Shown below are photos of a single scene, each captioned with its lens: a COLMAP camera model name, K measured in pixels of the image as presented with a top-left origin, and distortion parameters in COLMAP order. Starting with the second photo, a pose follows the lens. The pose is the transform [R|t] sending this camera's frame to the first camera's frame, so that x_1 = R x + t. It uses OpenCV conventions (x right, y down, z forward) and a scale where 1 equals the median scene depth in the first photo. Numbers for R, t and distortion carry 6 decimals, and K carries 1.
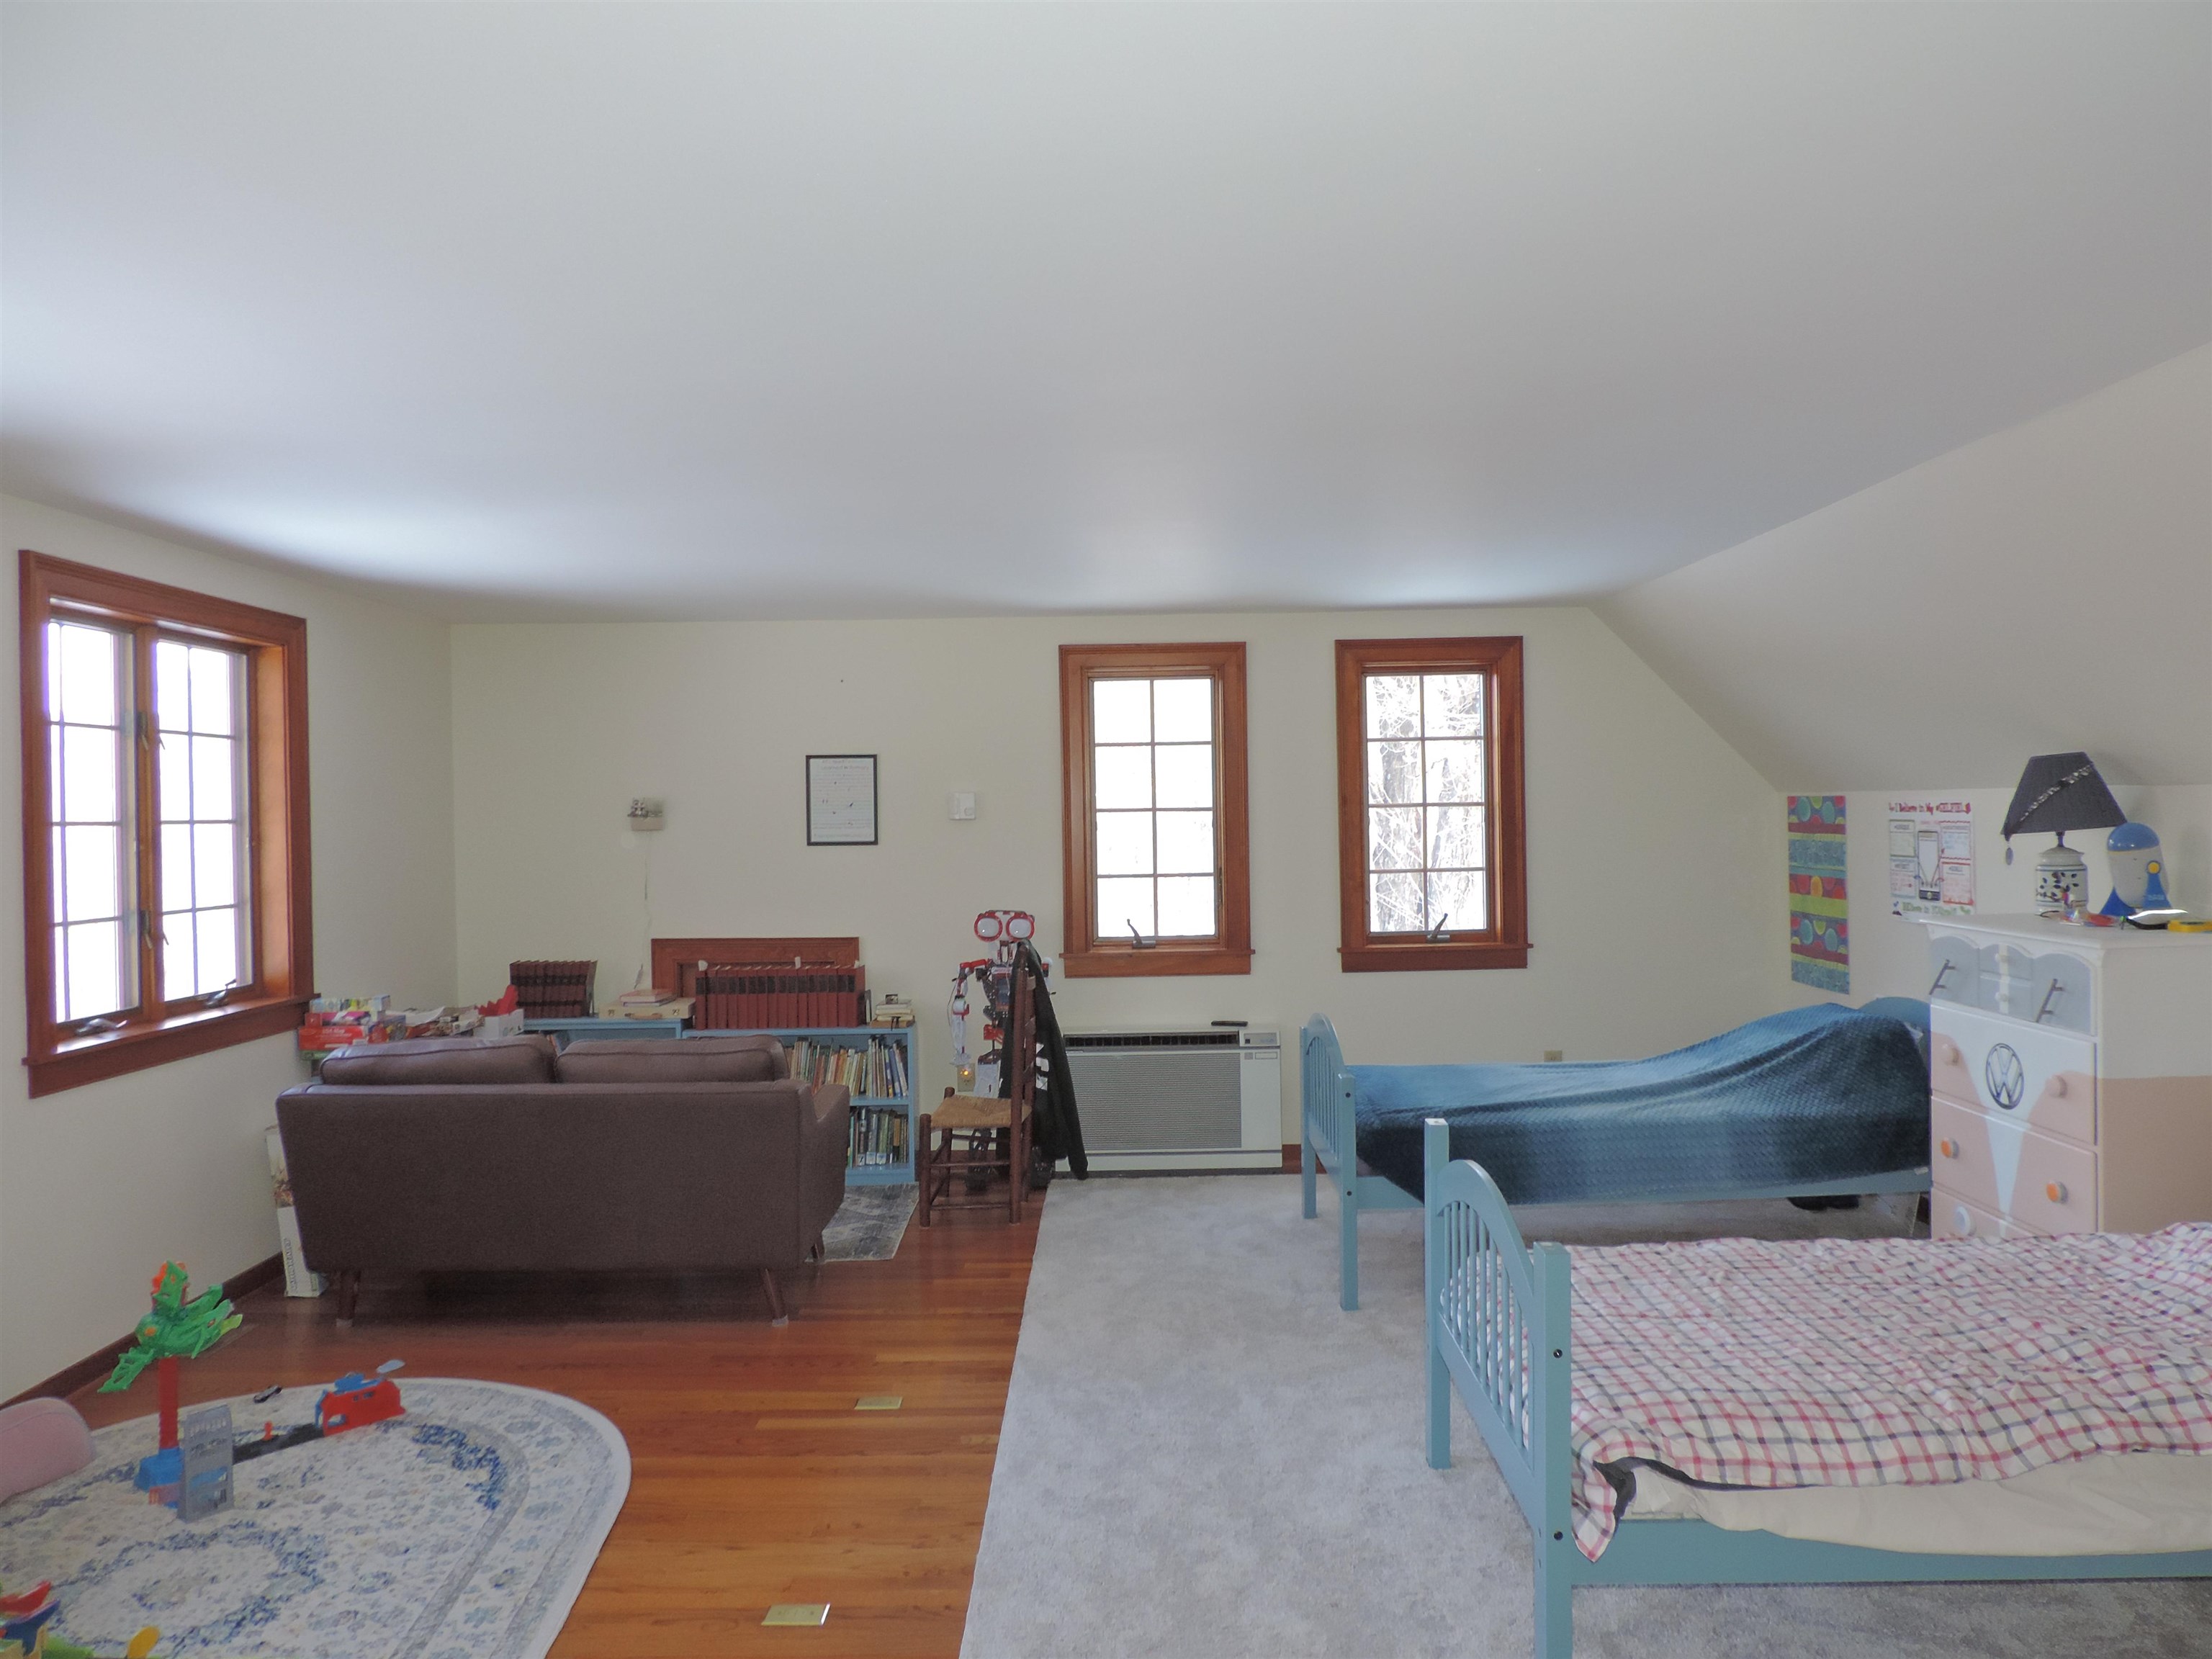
lens RADIAL K [[1540.8, 0, 1118.0], [0, 1540.8, 834.6], [0, 0, 1]] dist [-0.044627, 0.029523]
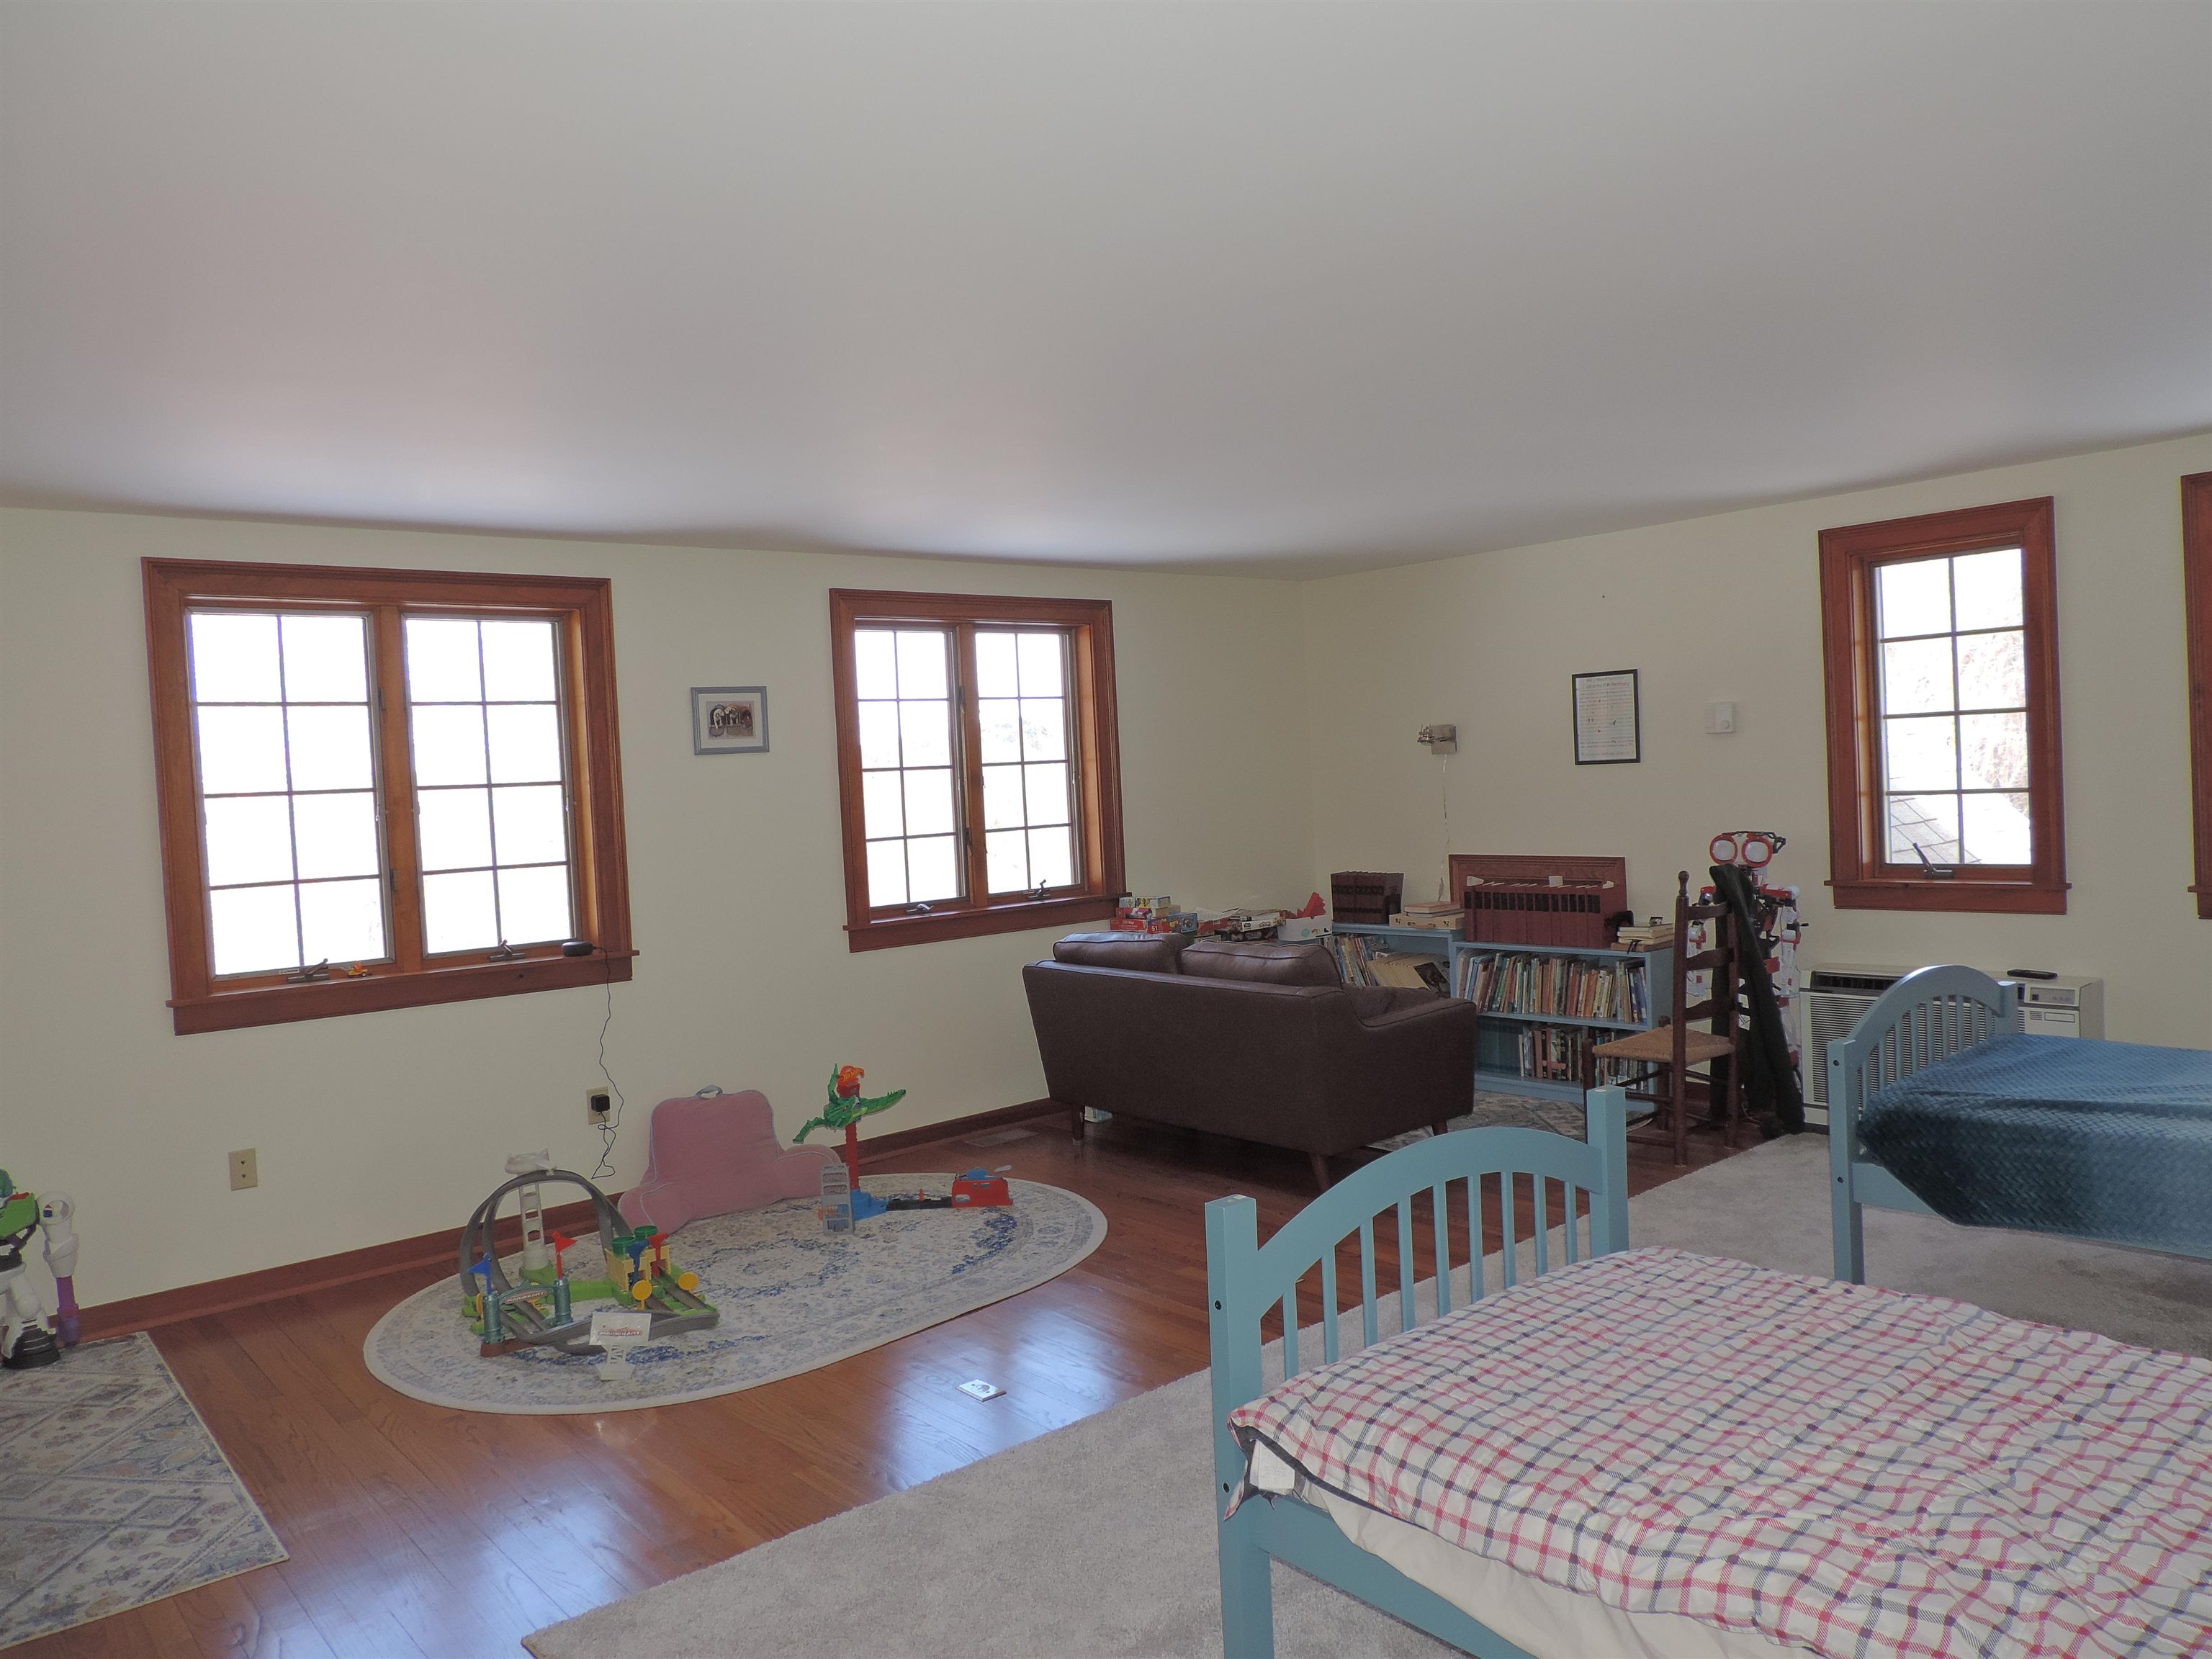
lens RADIAL K [[1540.8, 0, 1118.0], [0, 1540.8, 834.6], [0, 0, 1]] dist [-0.044627, 0.029523]
pose [[0.654722, 0.013290, -0.755753, 0.372622], [0.033732, 0.998336, 0.046778, -0.004585], [0.755117, -0.056119, 0.653184, 0.121717]]
